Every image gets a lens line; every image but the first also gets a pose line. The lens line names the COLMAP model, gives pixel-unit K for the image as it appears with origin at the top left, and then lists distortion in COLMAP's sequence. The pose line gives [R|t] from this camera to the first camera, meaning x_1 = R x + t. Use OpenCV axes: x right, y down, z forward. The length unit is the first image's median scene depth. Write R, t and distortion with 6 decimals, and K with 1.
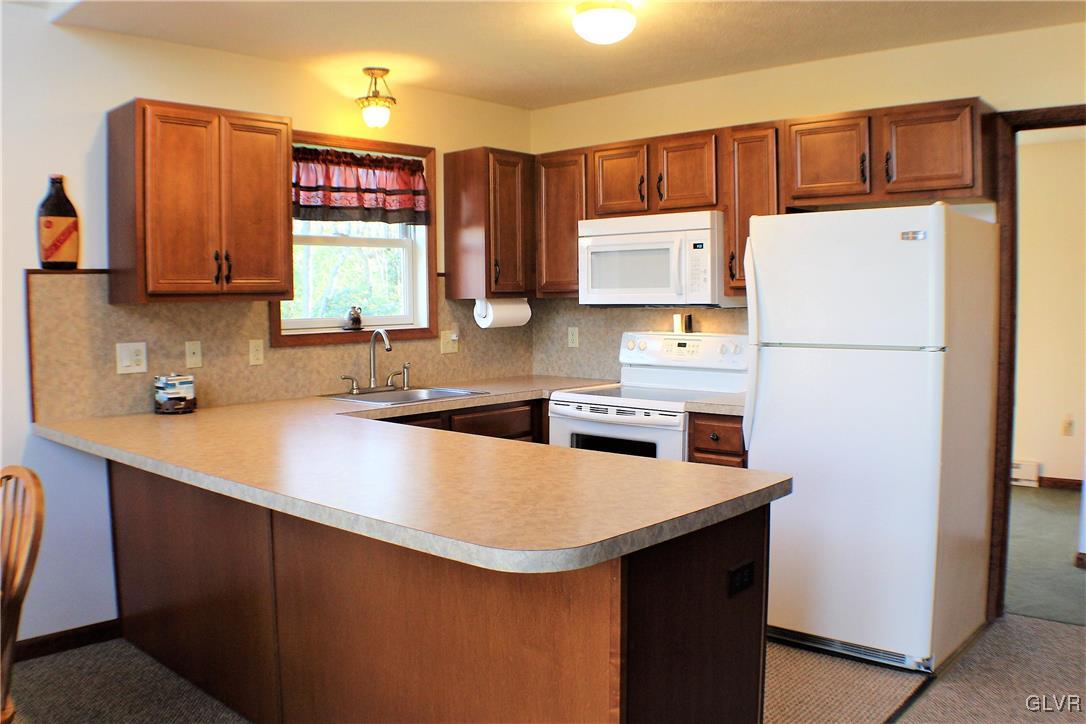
lens RADIAL K [[906.5, 0, 543.0], [0, 906.5, 362.0], [0, 0, 1]] dist [-0.213225, 0.083083]
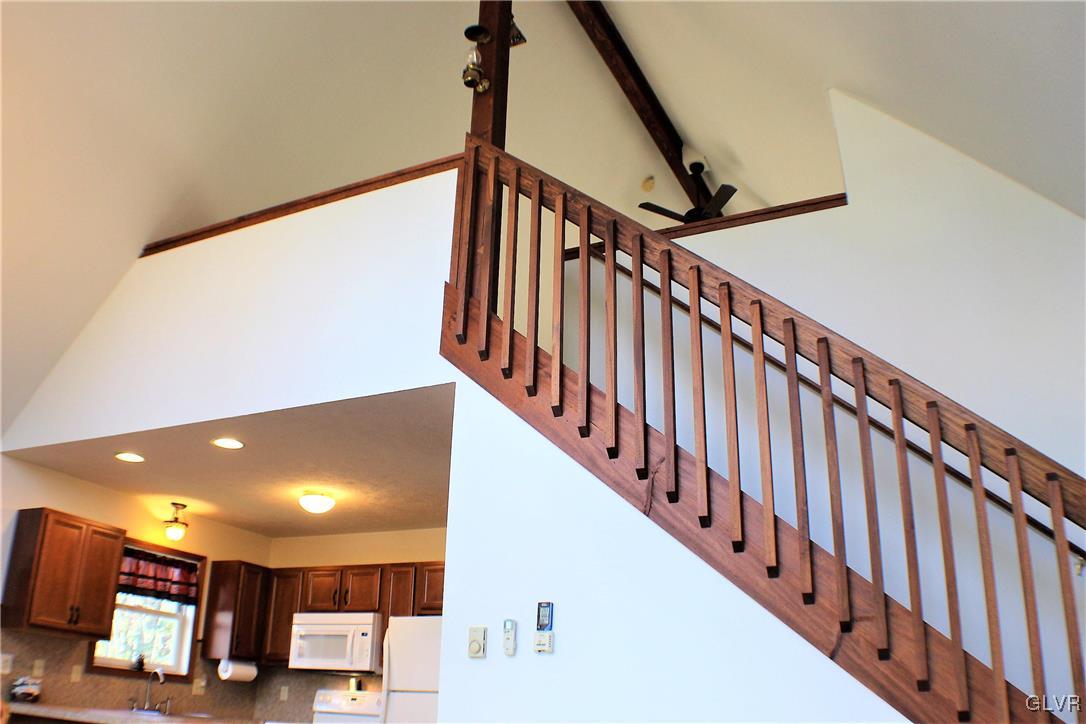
lens RADIAL K [[906.5, 0, 543.0], [0, 906.5, 362.0], [0, 0, 1]] dist [-0.213225, 0.083083]
pose [[0.959337, 0.134560, 0.248125, 0.019923], [-0.012483, 0.898420, -0.438959, 0.129086], [-0.281987, 0.418012, 0.863568, -0.703053]]
